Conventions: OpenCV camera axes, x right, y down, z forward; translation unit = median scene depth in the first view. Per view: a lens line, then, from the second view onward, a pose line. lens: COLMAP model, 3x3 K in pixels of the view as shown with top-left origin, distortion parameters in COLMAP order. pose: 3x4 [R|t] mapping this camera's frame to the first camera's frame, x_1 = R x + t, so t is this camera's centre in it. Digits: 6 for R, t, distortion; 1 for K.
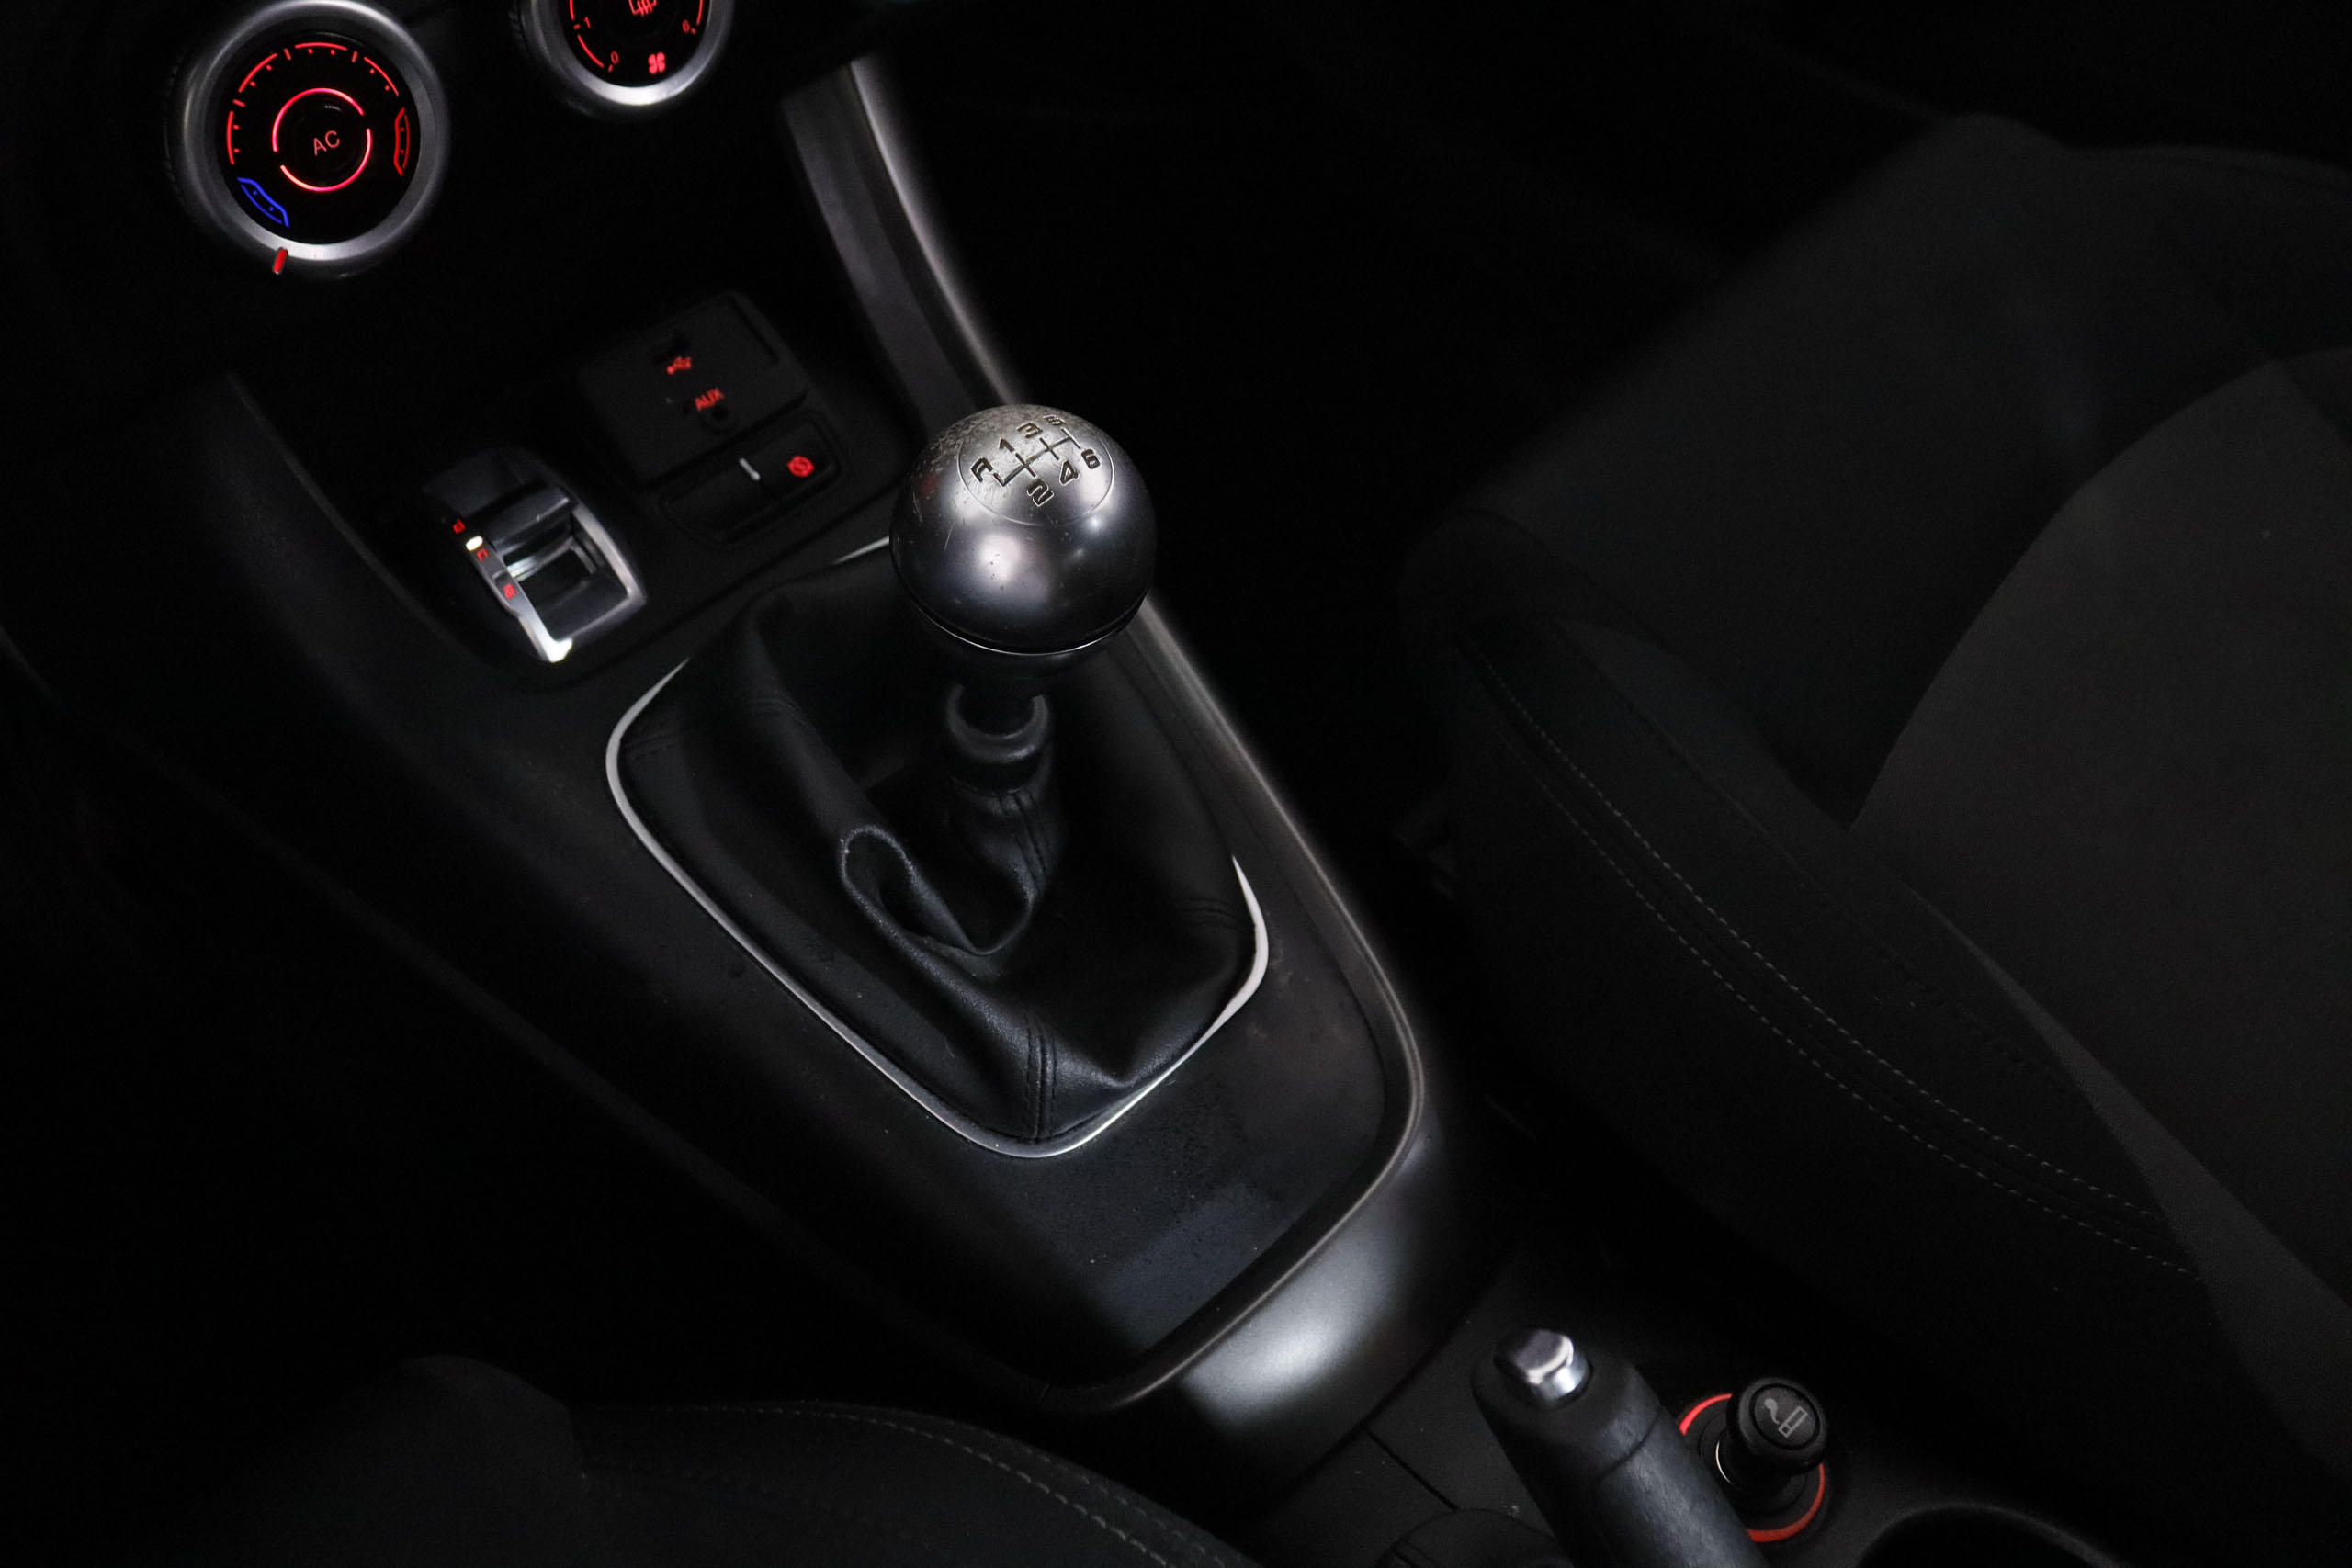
lens RADIAL K [[1926.9, 0, 1205.8], [0, 1926.9, 746.4], [0, 0, 1]] dist [-0.163144, 0.122383]
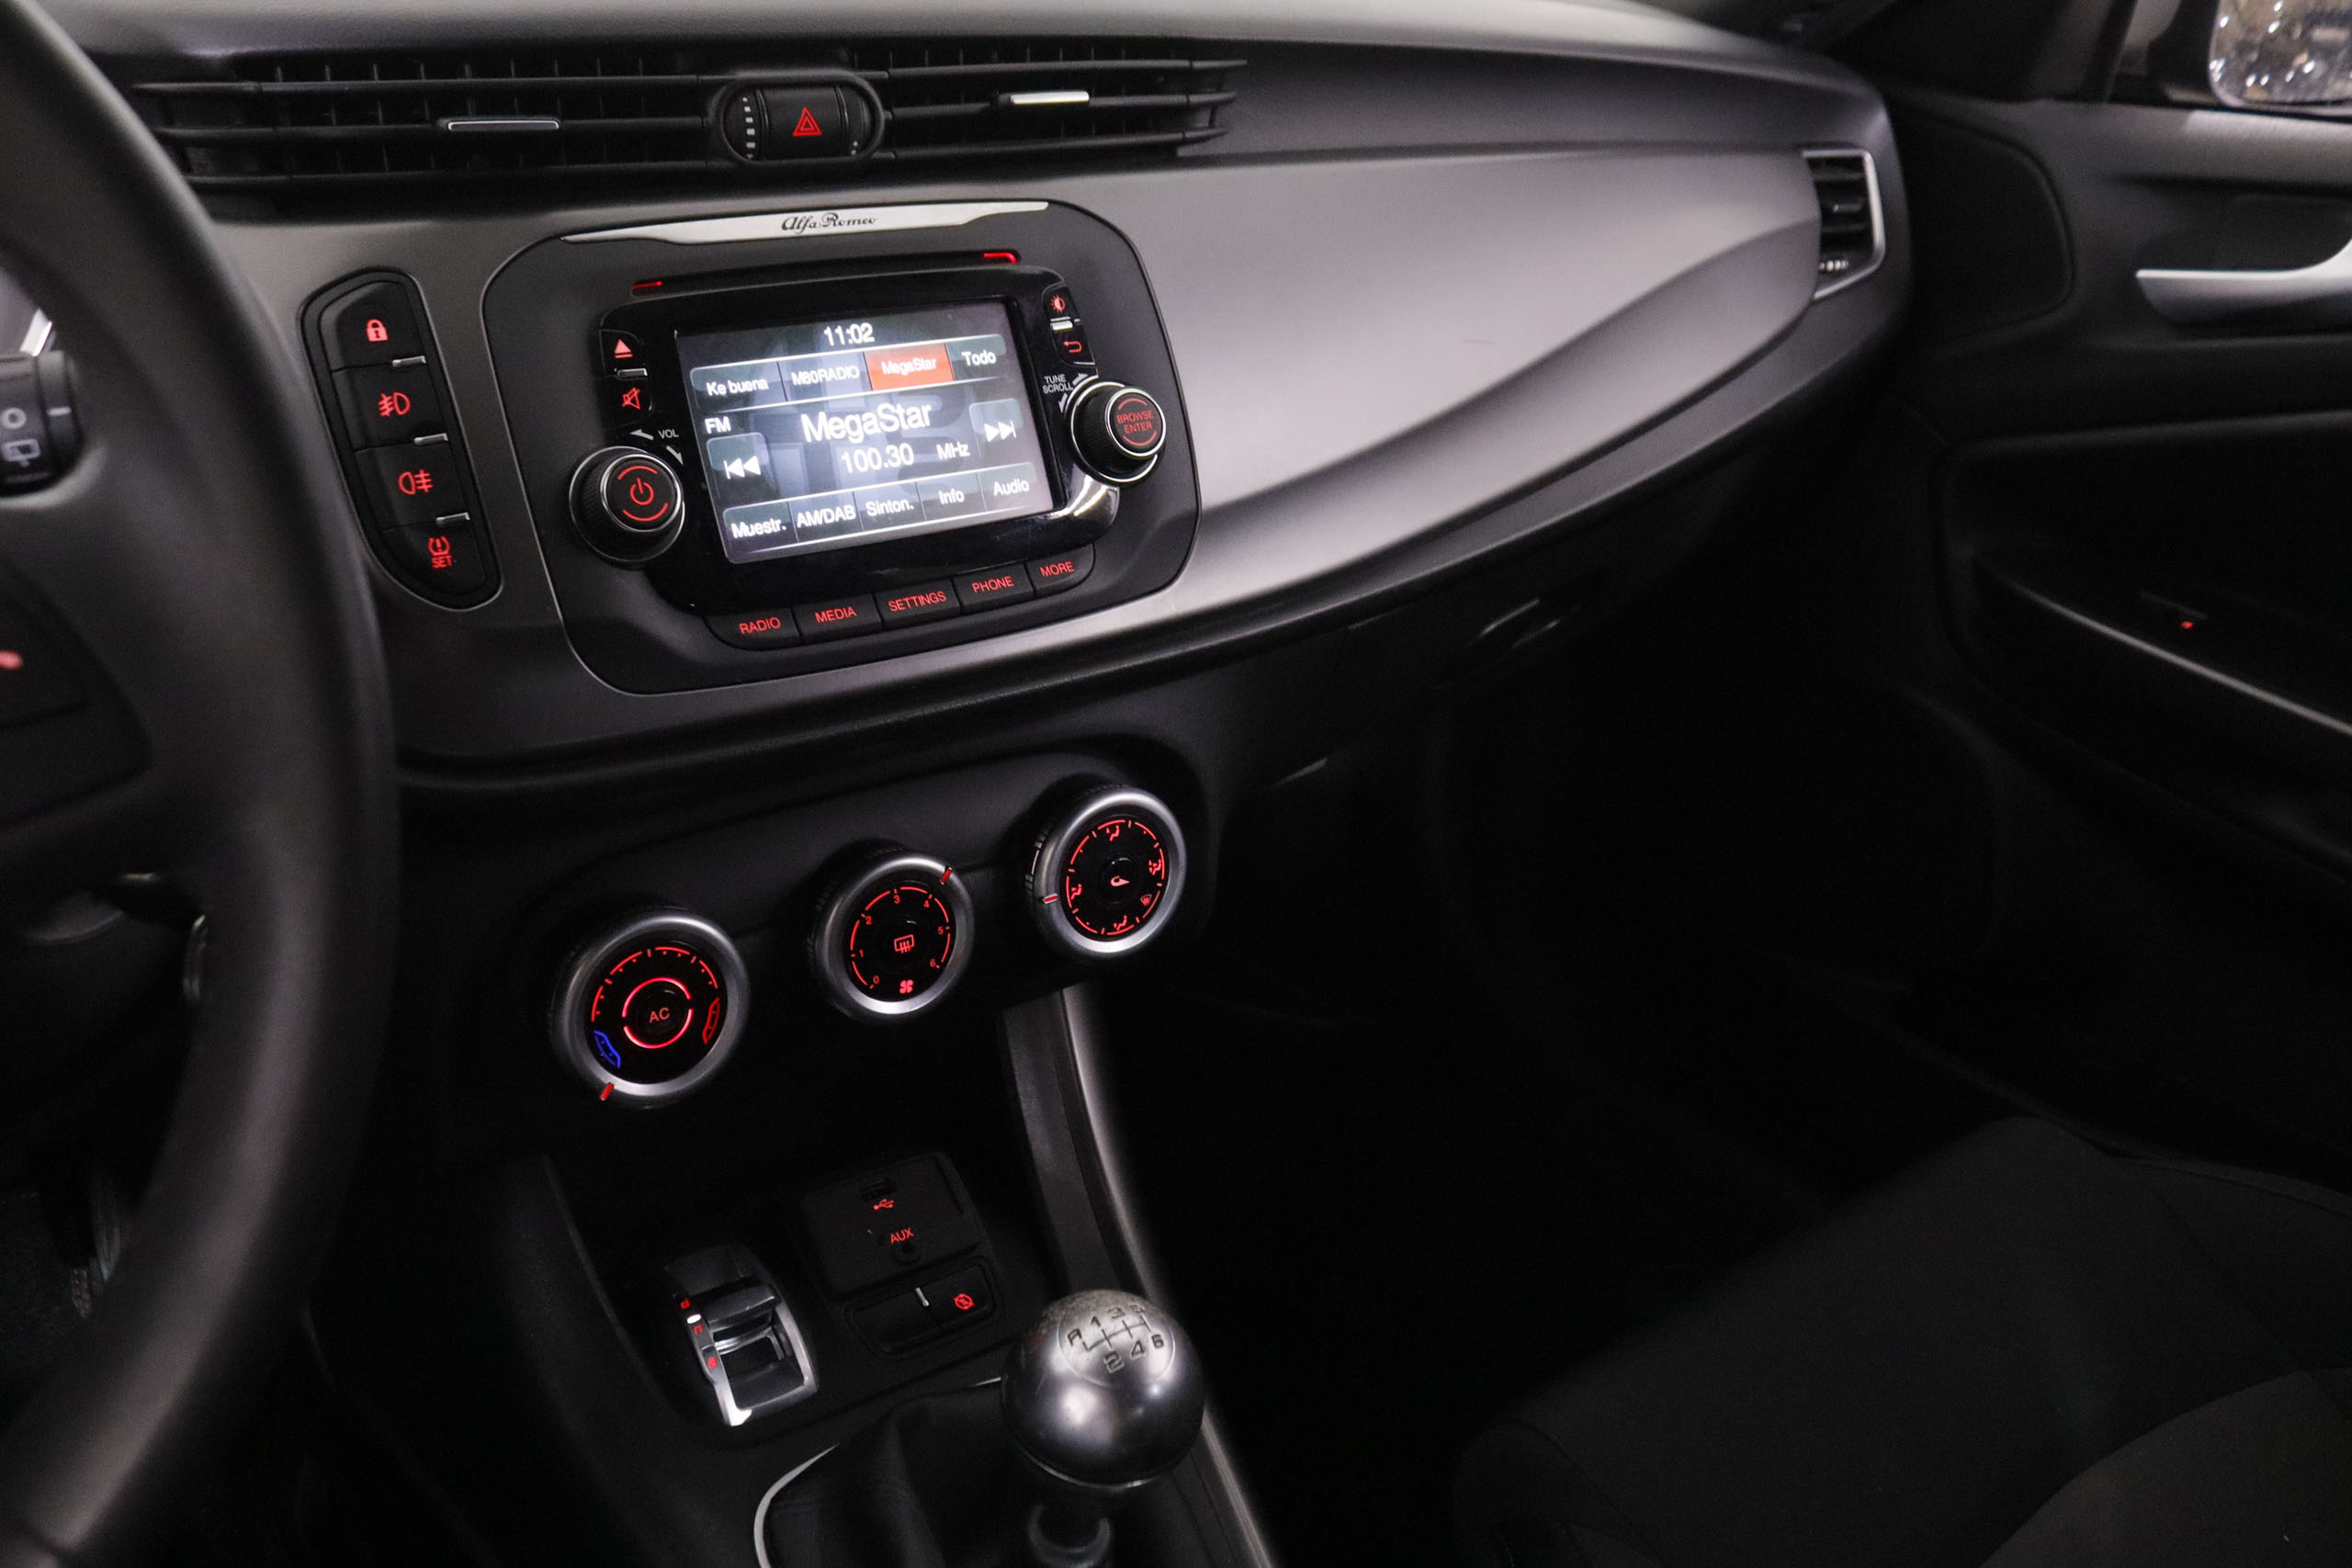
lens RADIAL K [[1926.9, 0, 1207.6], [0, 1926.9, 770.6], [0, 0, 1]] dist [-0.163144, 0.122383]
pose [[0.983051, 0.109002, -0.147409, 0.098393], [-0.160123, 0.902061, -0.400808, 0.011412], [0.089283, 0.417619, 0.904225, -0.271701]]
